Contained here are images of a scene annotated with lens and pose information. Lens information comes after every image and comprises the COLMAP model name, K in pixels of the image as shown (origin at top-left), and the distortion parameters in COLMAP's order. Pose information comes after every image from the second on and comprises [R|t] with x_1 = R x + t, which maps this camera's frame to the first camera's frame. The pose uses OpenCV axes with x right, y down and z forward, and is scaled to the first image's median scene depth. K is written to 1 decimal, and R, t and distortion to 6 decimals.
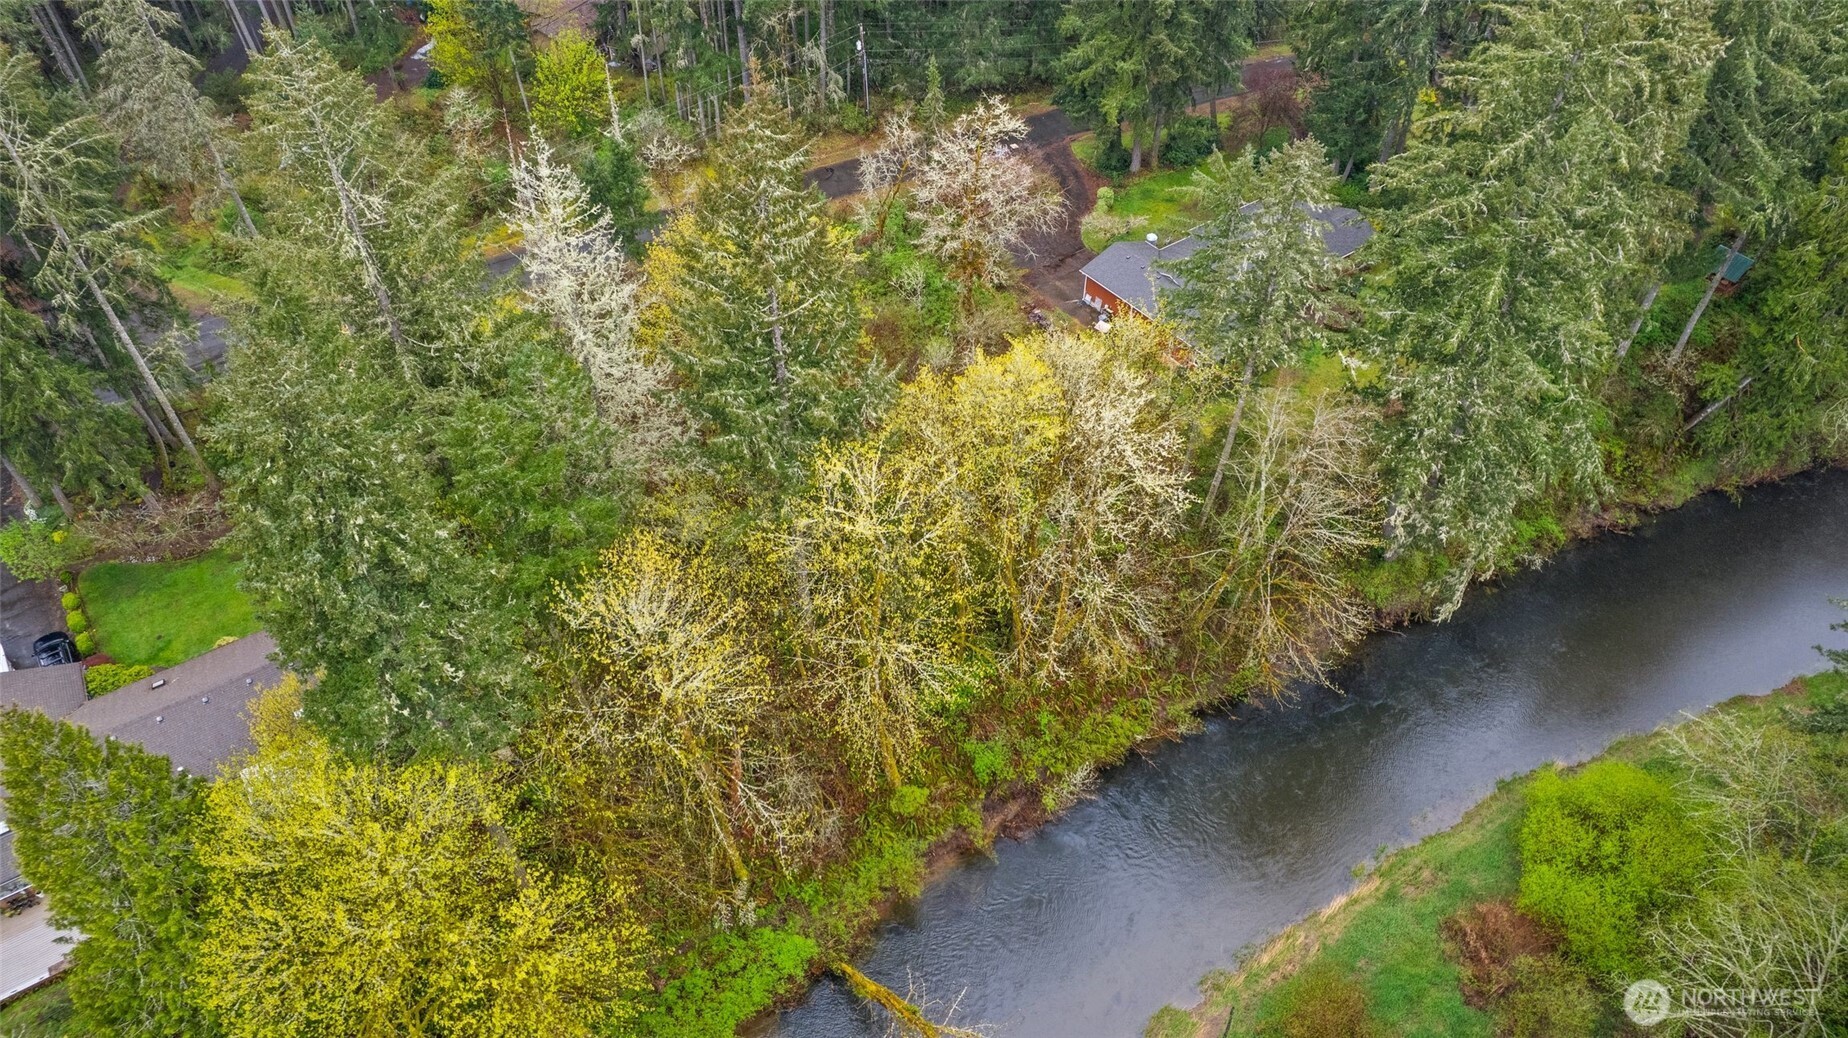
lens RADIAL K [[1191.4, 0, 919.5], [0, 1191.4, 526.1], [0, 0, 1]] dist [-0.084381, 0.080075]
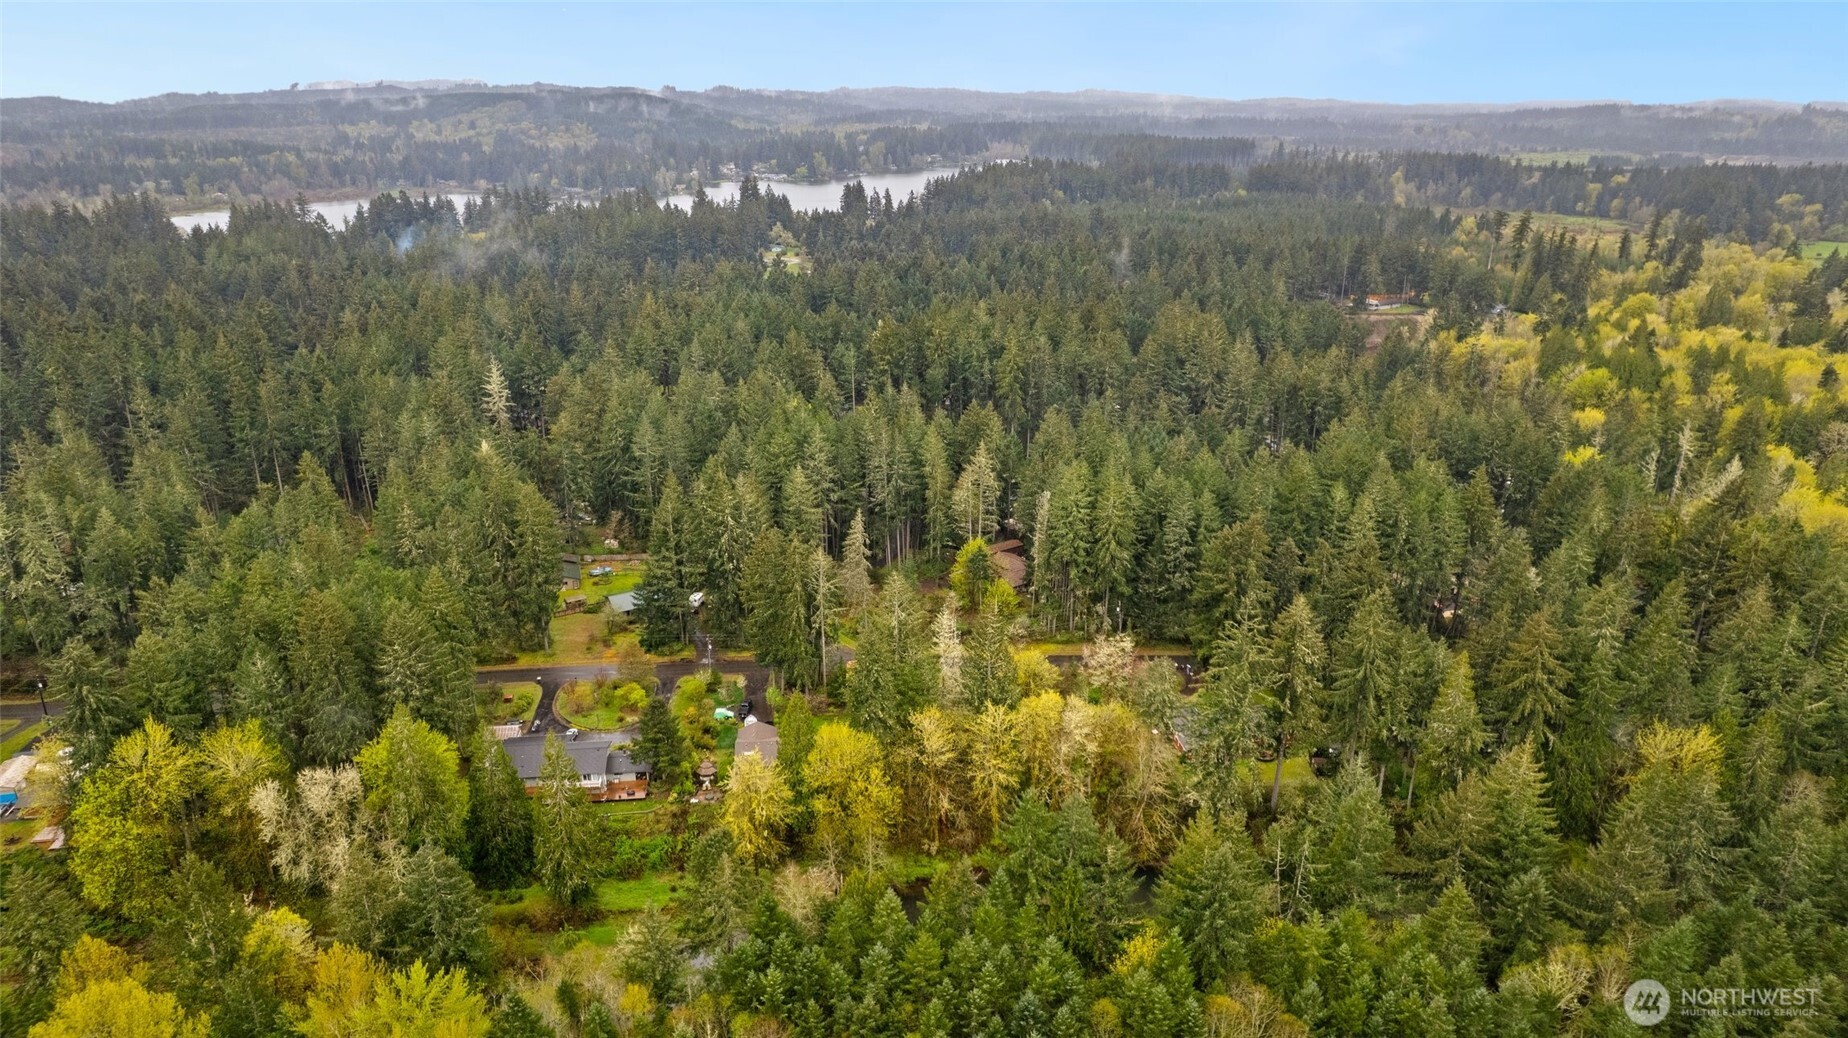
lens RADIAL K [[1191.4, 0, 919.5], [0, 1191.4, 526.1], [0, 0, 1]] dist [-0.084381, 0.080075]
pose [[0.879843, 0.162712, -0.446543, 0.905957], [-0.337812, 0.875005, -0.346770, 0.571206], [0.334303, 0.455951, 0.824834, -1.657048]]
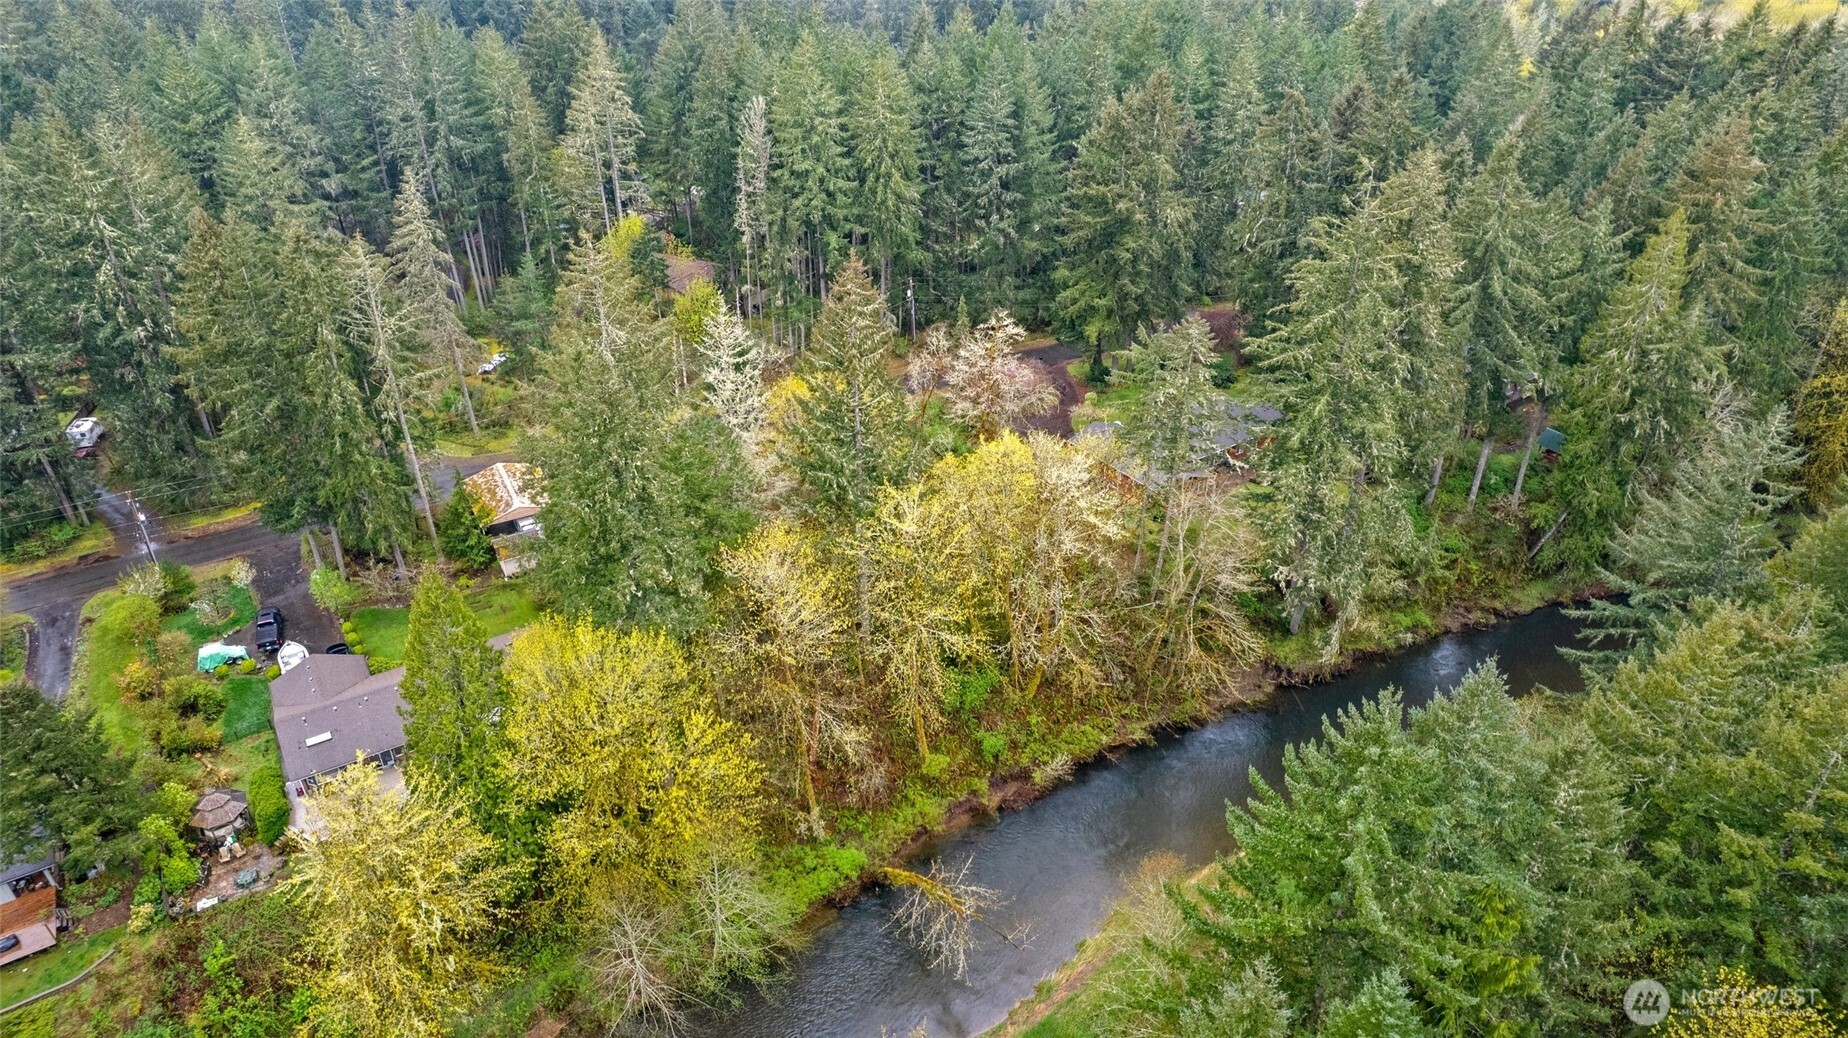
lens RADIAL K [[1191.4, 0, 919.5], [0, 1191.4, 526.1], [0, 0, 1]] dist [-0.084381, 0.080075]
pose [[0.999353, 0.011659, -0.034013, 0.015531], [-0.019588, 0.969804, -0.243097, 0.269898], [0.030151, 0.243606, 0.969405, -0.384943]]
